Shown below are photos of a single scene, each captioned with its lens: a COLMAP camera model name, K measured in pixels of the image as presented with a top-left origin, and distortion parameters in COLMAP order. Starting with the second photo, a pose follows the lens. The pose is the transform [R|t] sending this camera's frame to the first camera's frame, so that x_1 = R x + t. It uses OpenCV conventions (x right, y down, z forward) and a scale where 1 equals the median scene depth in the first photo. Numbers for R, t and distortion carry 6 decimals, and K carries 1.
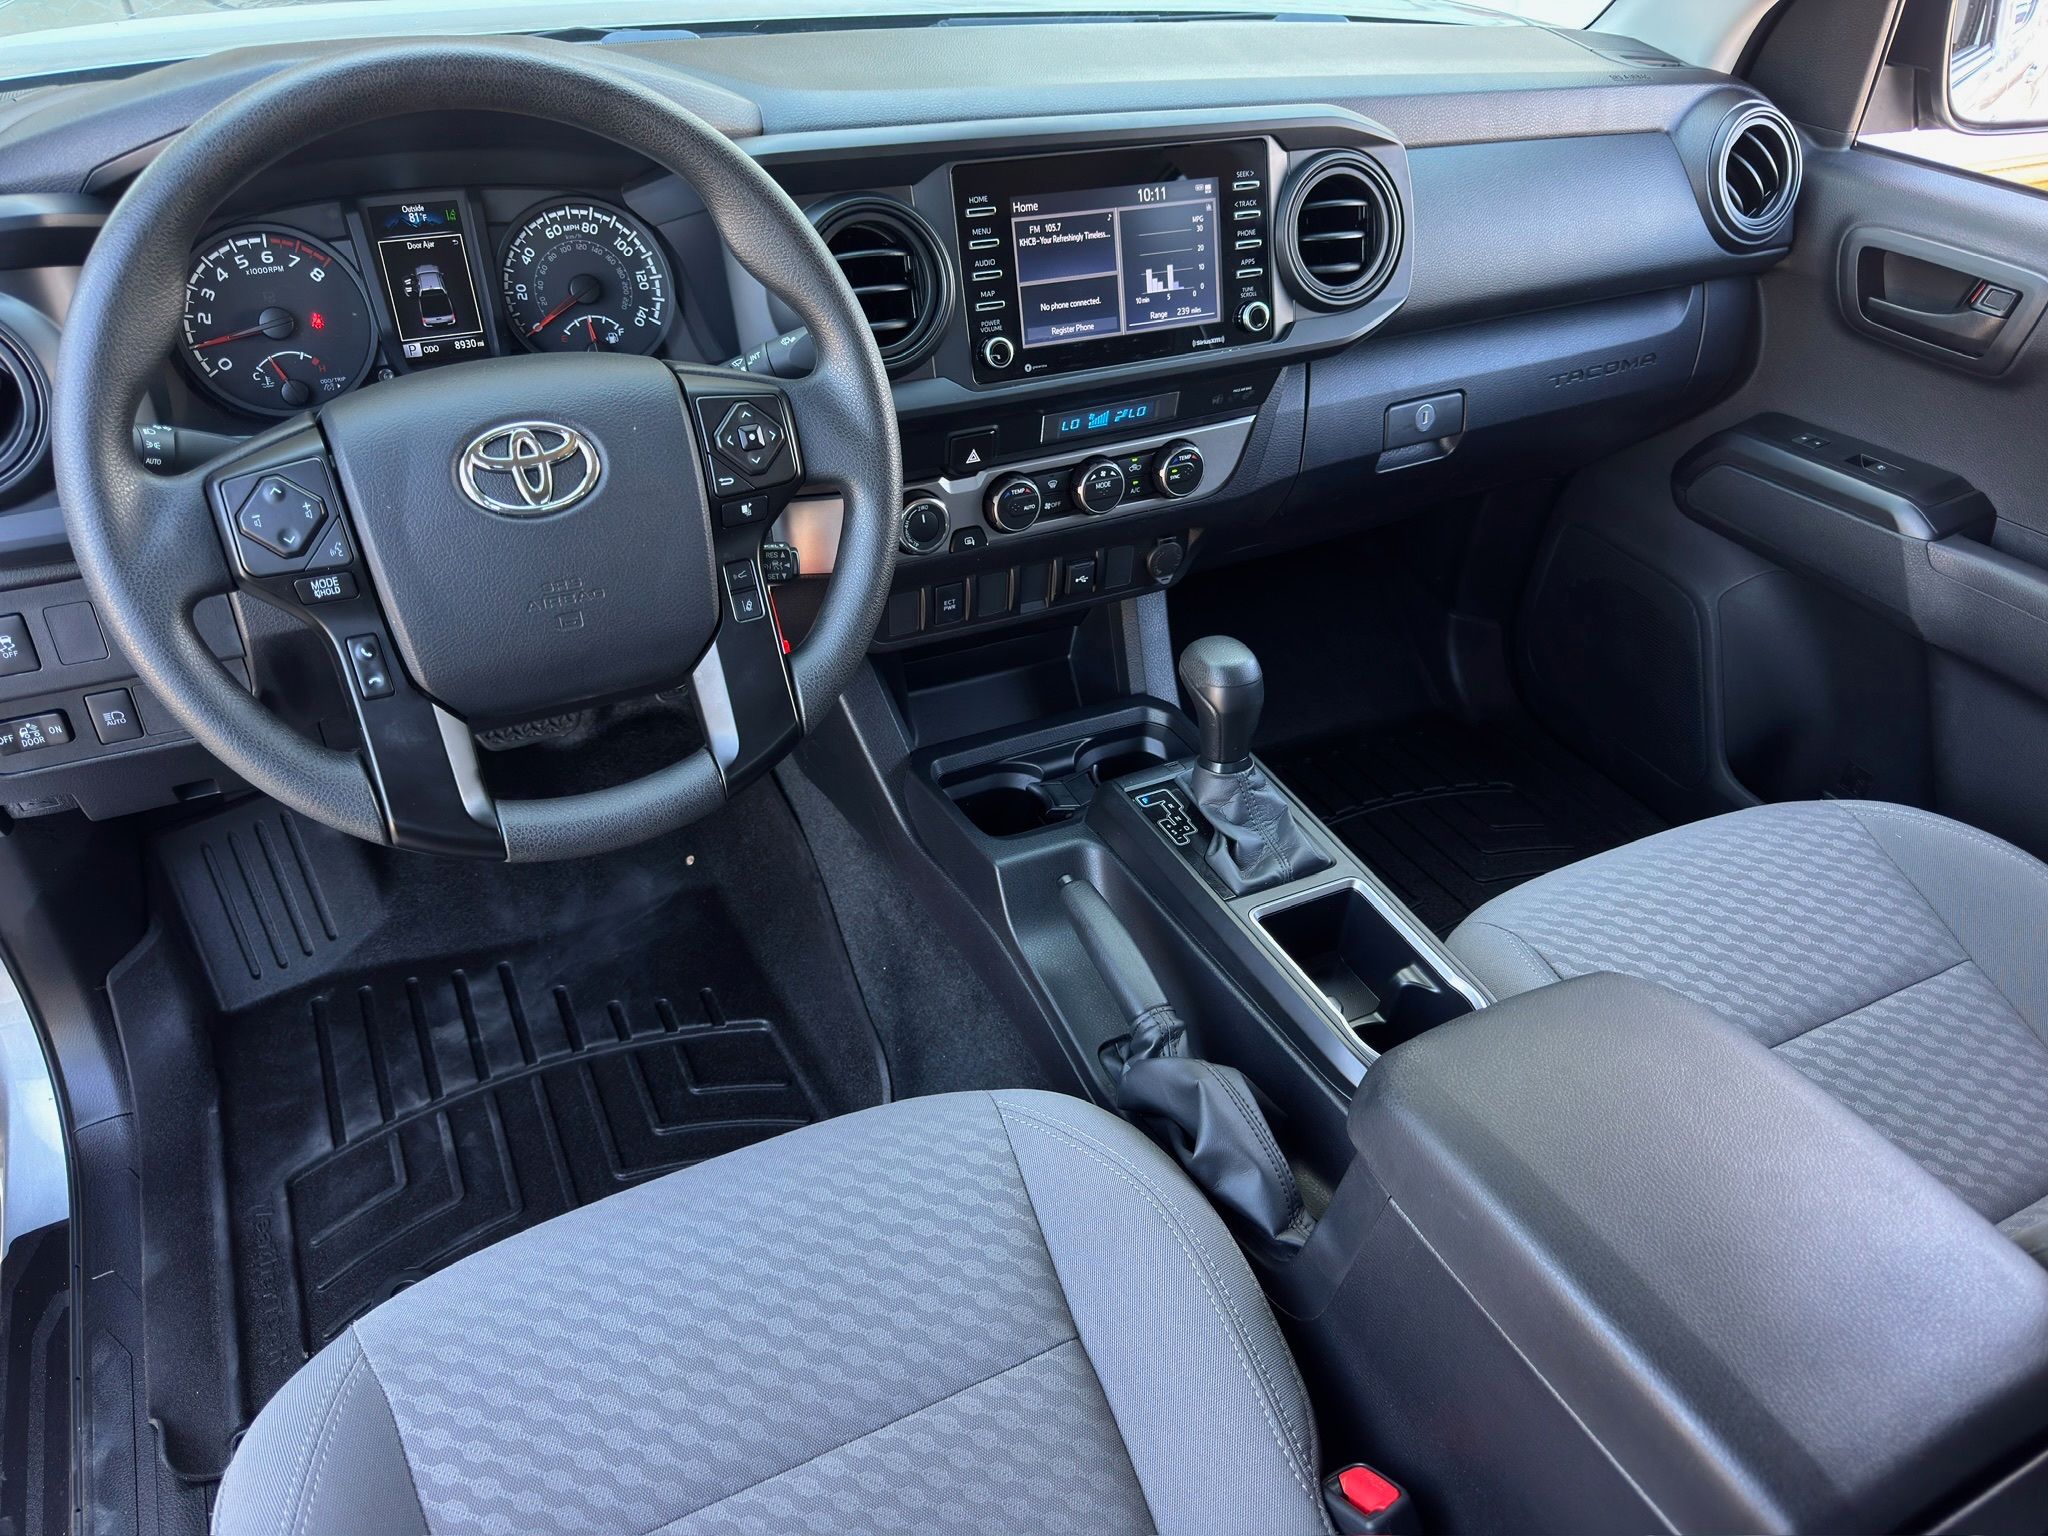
lens RADIAL K [[1403.7, 0, 1017.3], [0, 1403.7, 772.0], [0, 0, 1]] dist [0.011999, -0.009694]
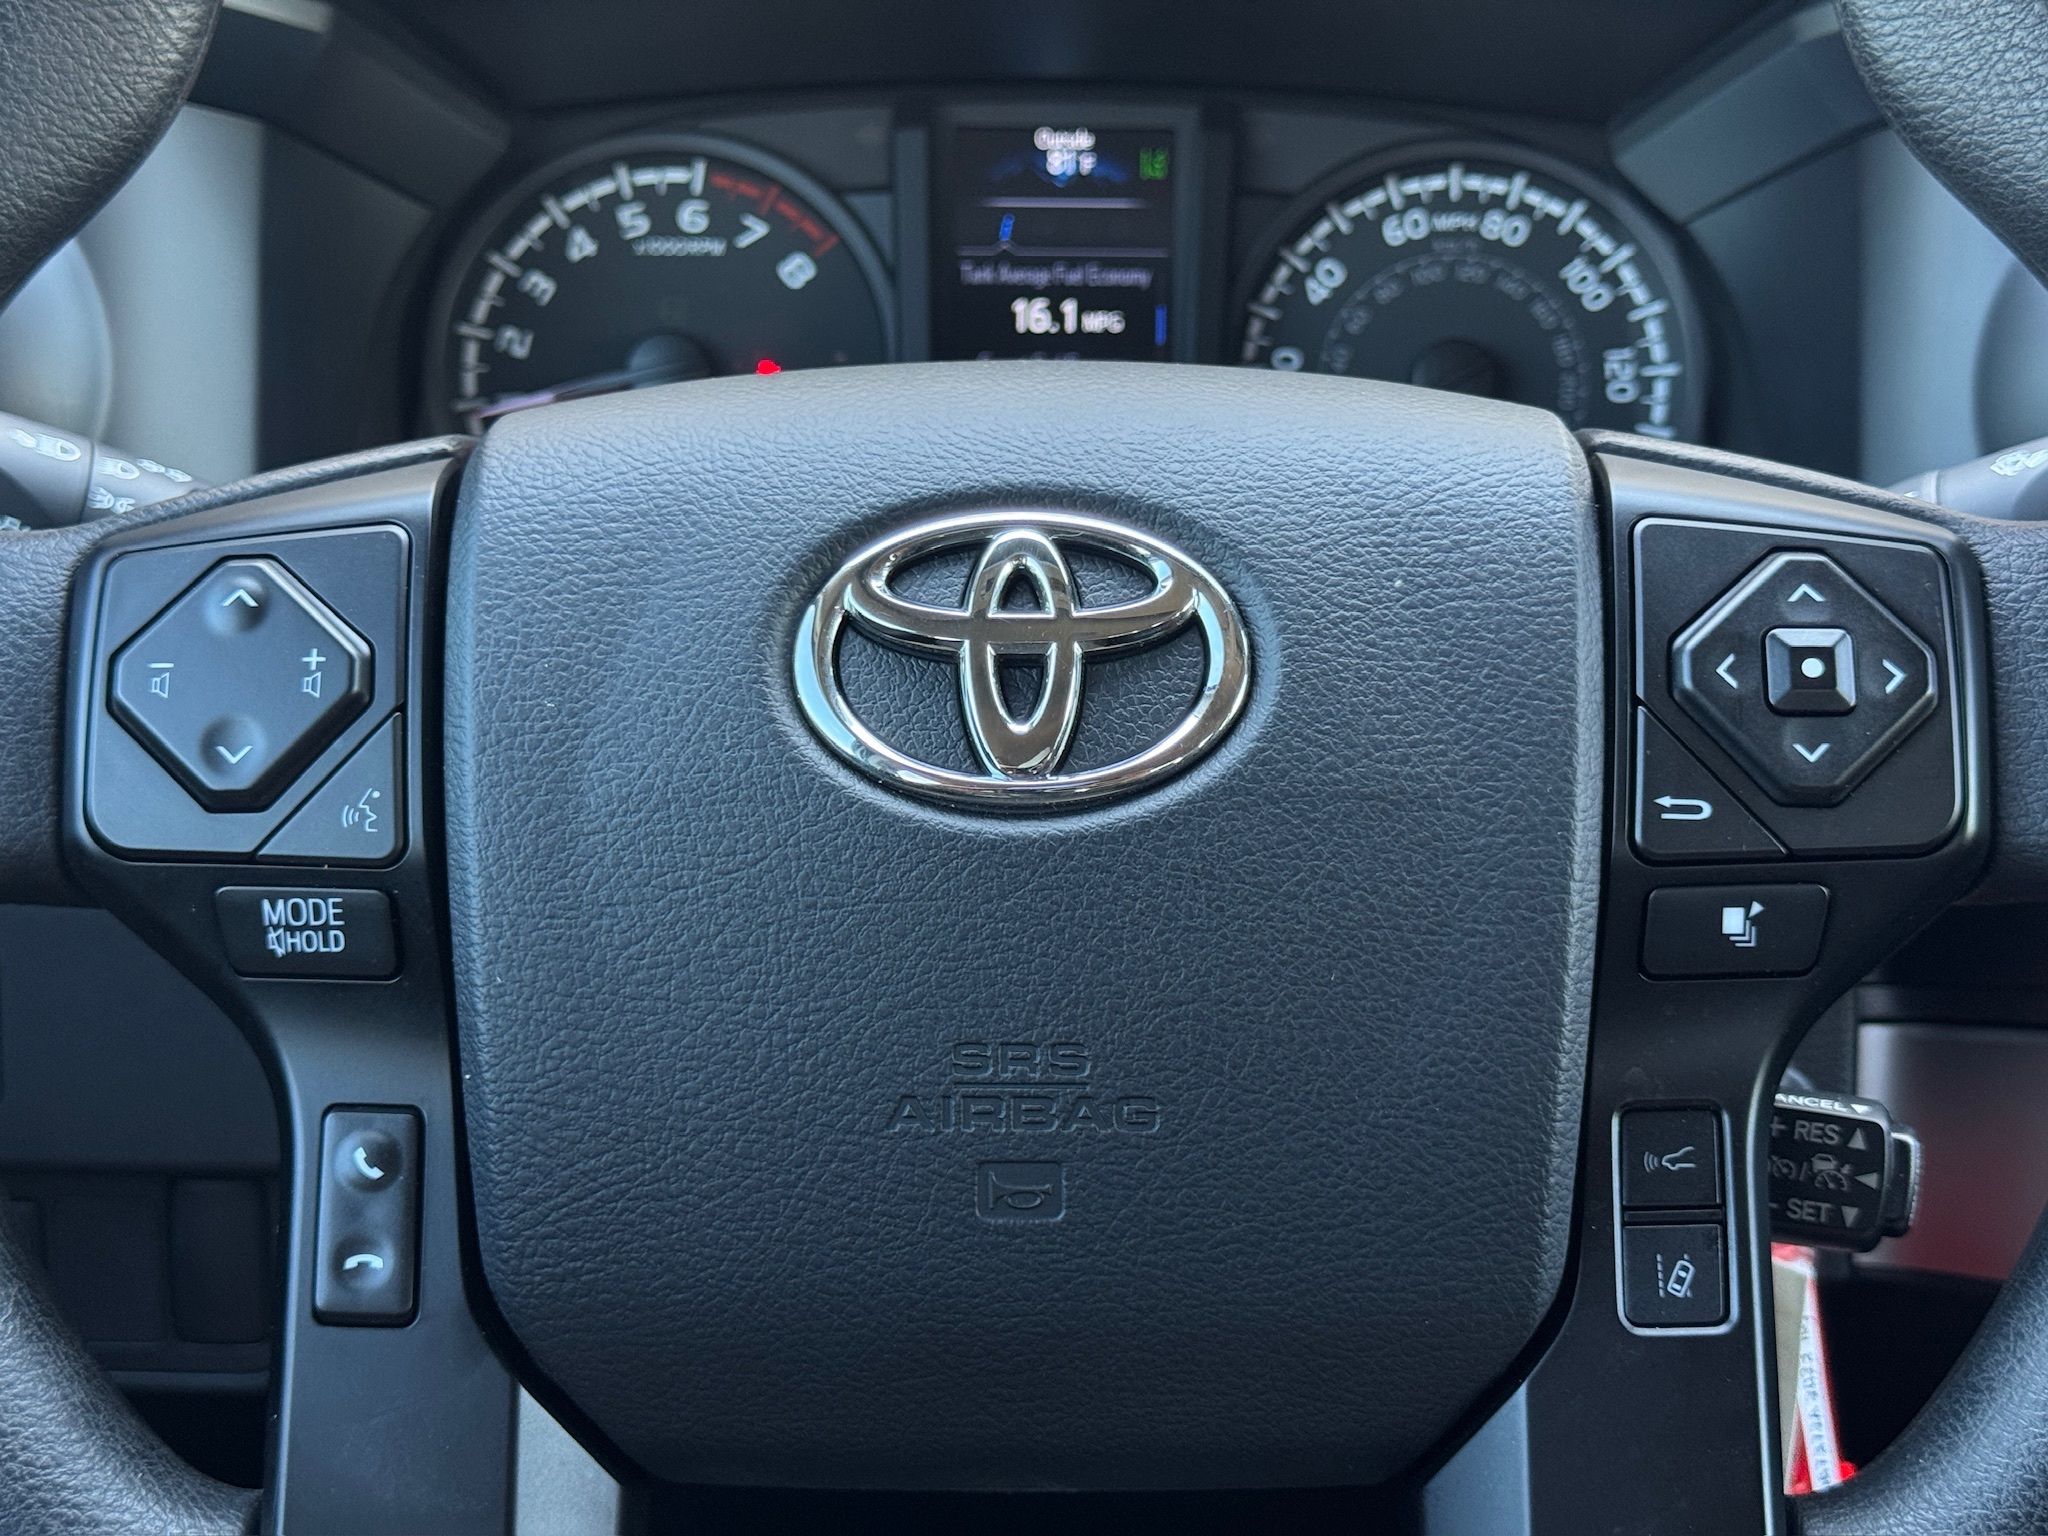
lens RADIAL K [[3006.9, 0, 1030.5], [0, 3006.9, 759.5], [0, 0, 1]] dist [0.129776, 0.000000]
pose [[0.881884, 0.114026, -0.457470, -0.048016], [-0.256827, 0.929895, -0.263315, -0.027208], [0.395375, 0.349704, 0.849344, 0.414460]]
